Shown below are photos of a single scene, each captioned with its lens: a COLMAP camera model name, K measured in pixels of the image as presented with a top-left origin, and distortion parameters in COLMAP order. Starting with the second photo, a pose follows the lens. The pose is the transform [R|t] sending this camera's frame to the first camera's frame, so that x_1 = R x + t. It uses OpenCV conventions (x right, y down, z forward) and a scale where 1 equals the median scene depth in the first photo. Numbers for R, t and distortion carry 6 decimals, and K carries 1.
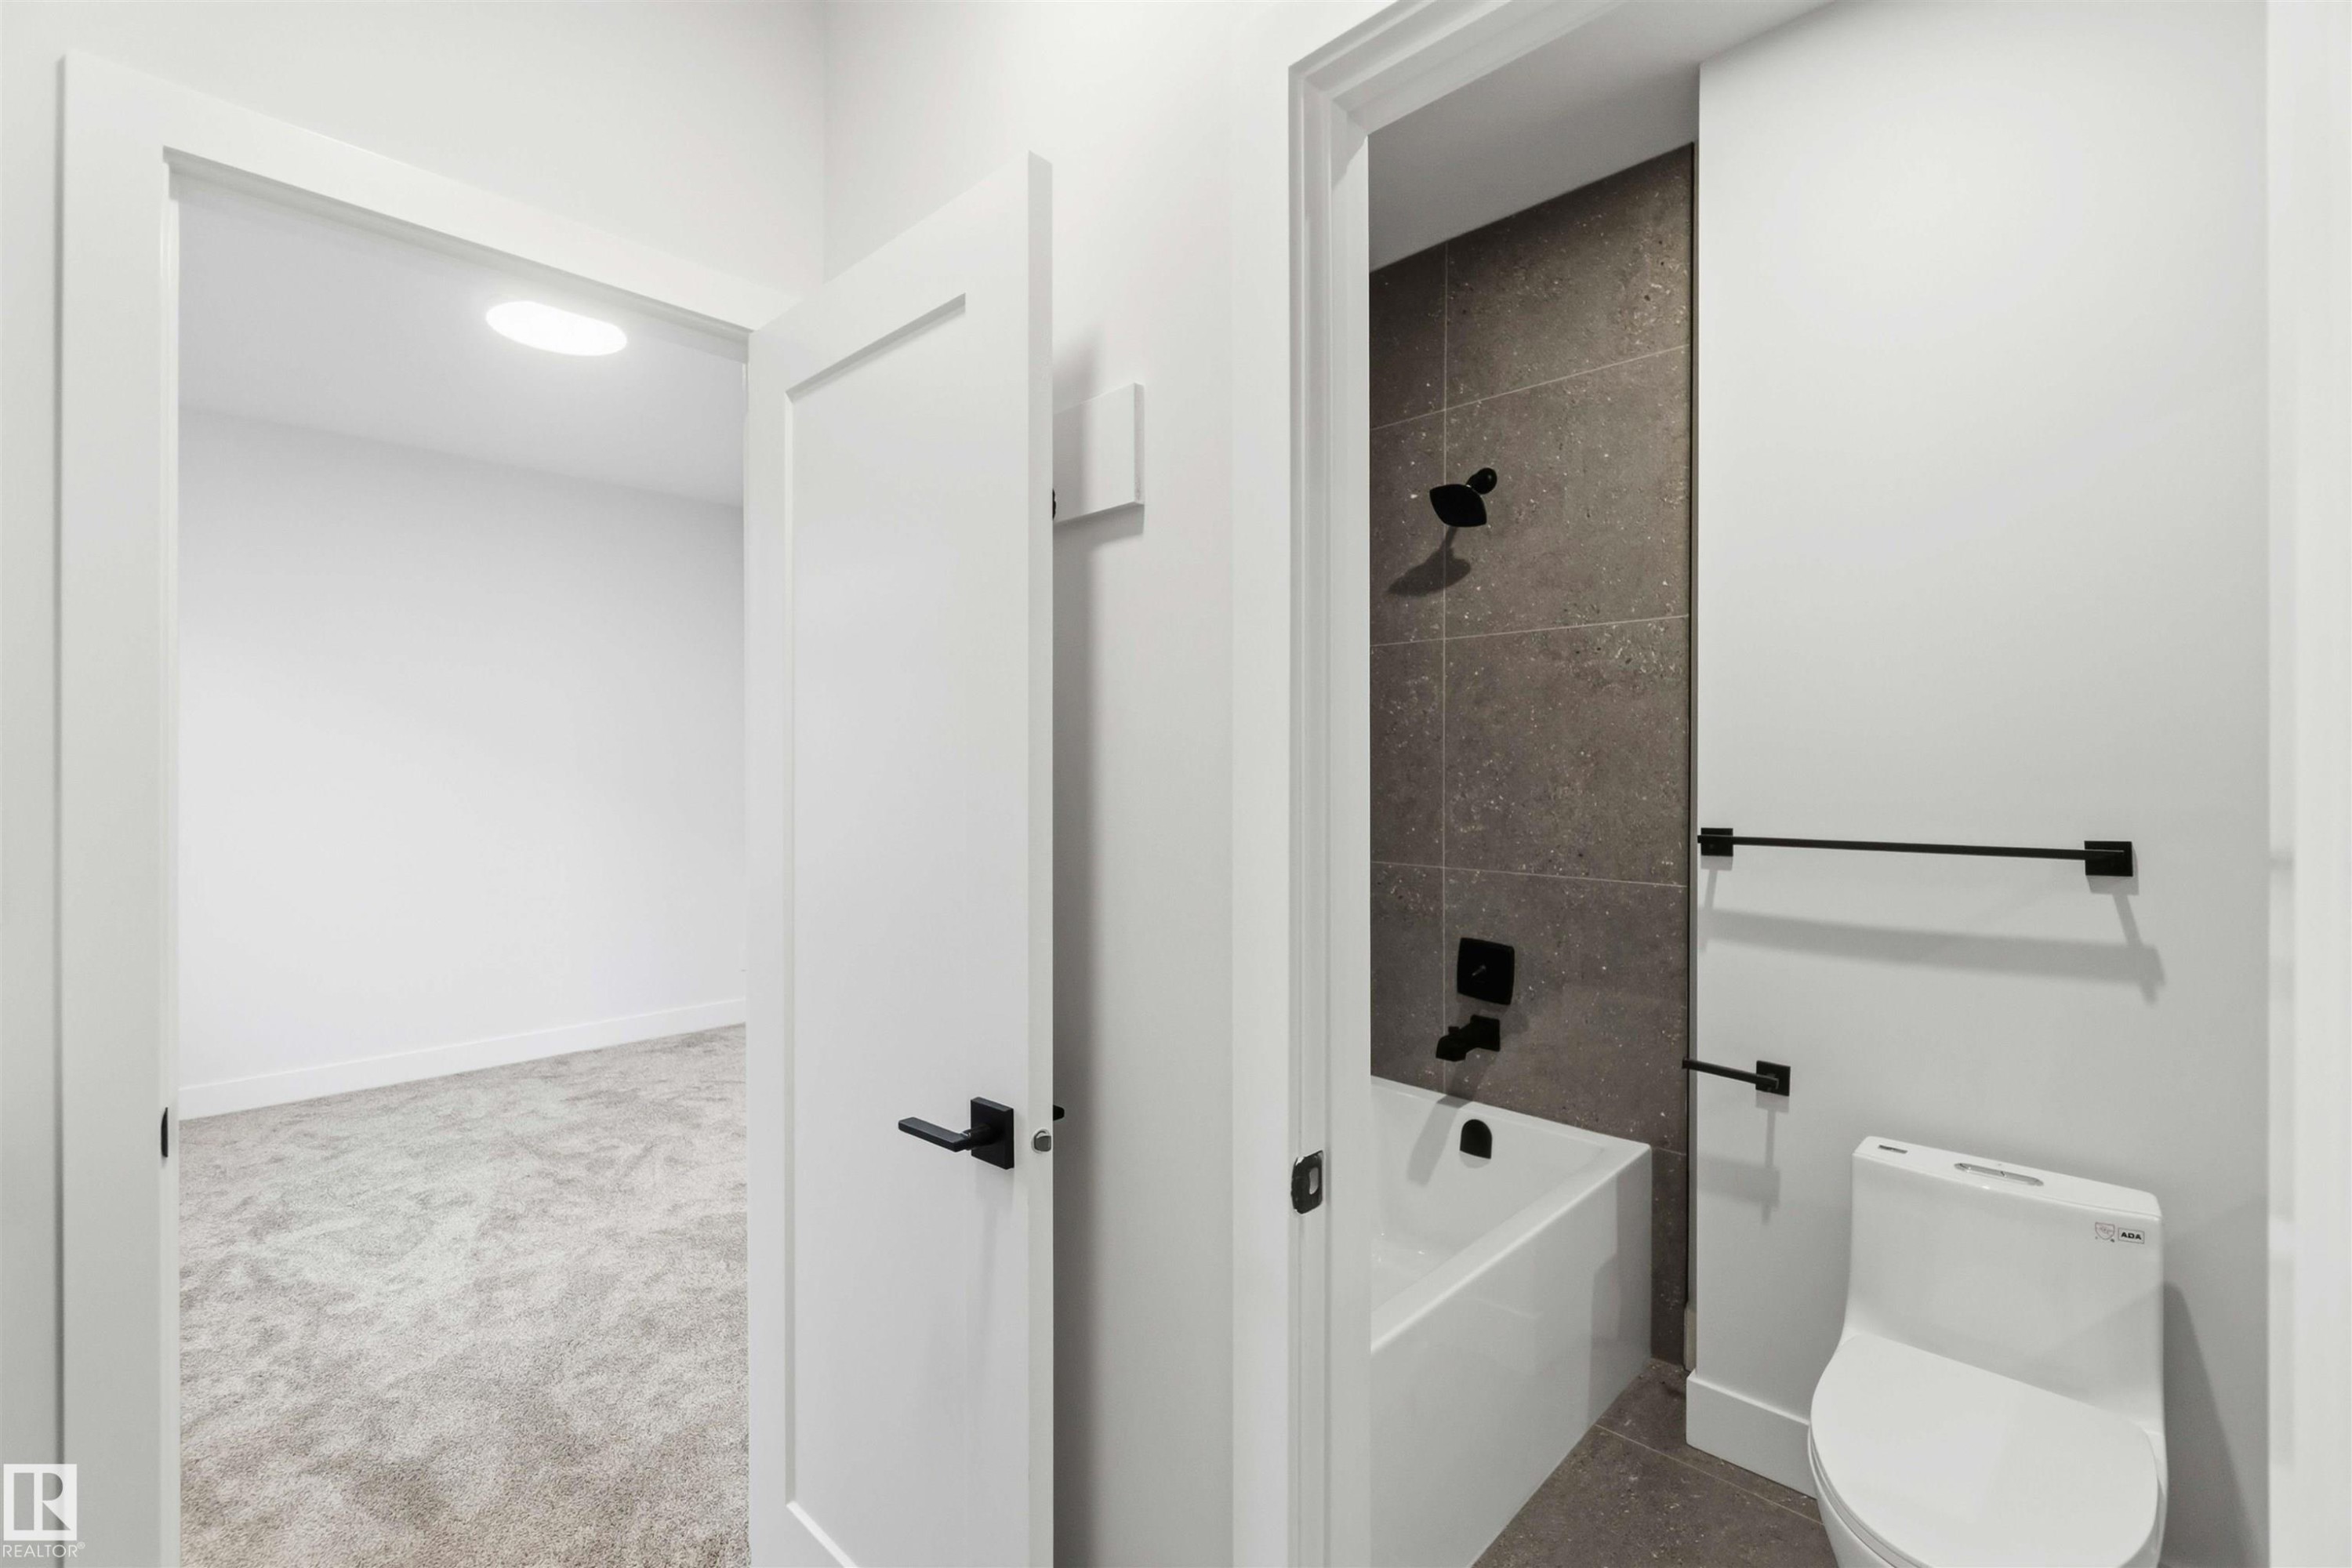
lens RADIAL K [[1036.4, 0, 1173.5], [0, 1036.4, 775.9], [0, 0, 1]] dist [-0.005895, 0.000919]
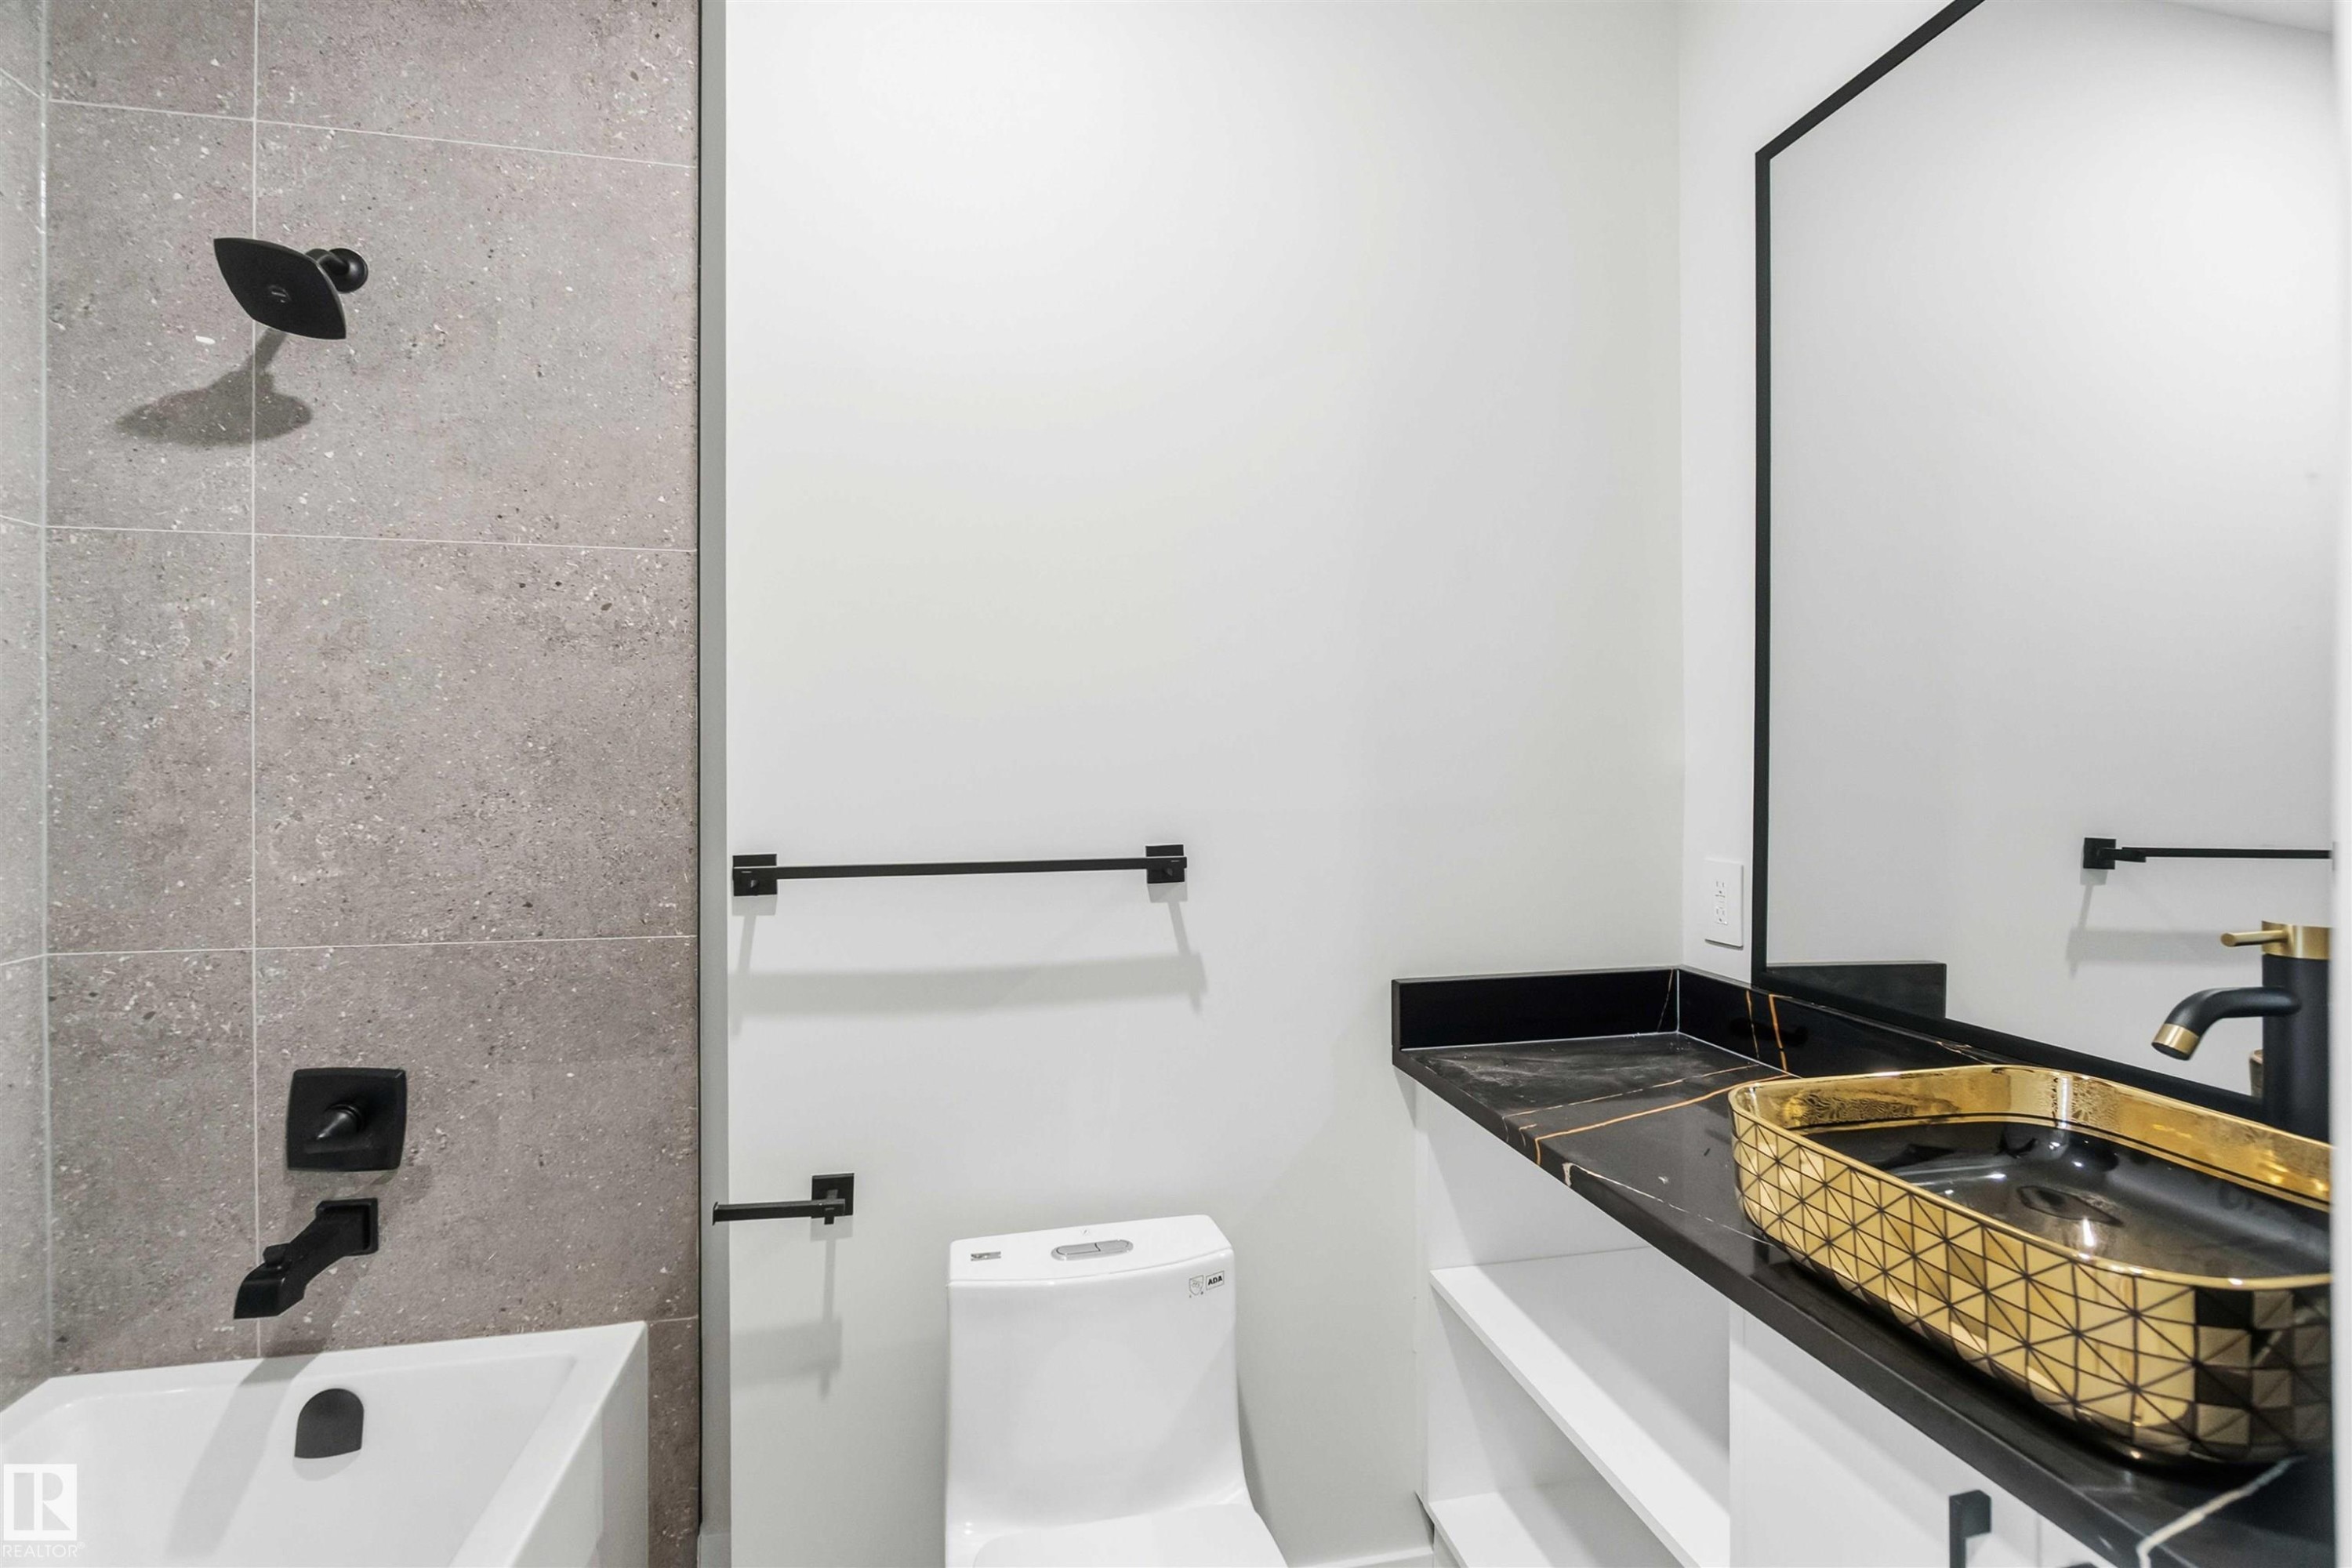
lens RADIAL K [[1036.4, 0, 1168.2], [0, 1036.4, 764.0], [0, 0, 1]] dist [-0.005895, 0.000919]
pose [[0.569107, -0.001745, 0.822262, 0.094426], [0.007169, 0.999970, -0.002840, -0.005308], [-0.822232, 0.007511, 0.569103, 0.314208]]
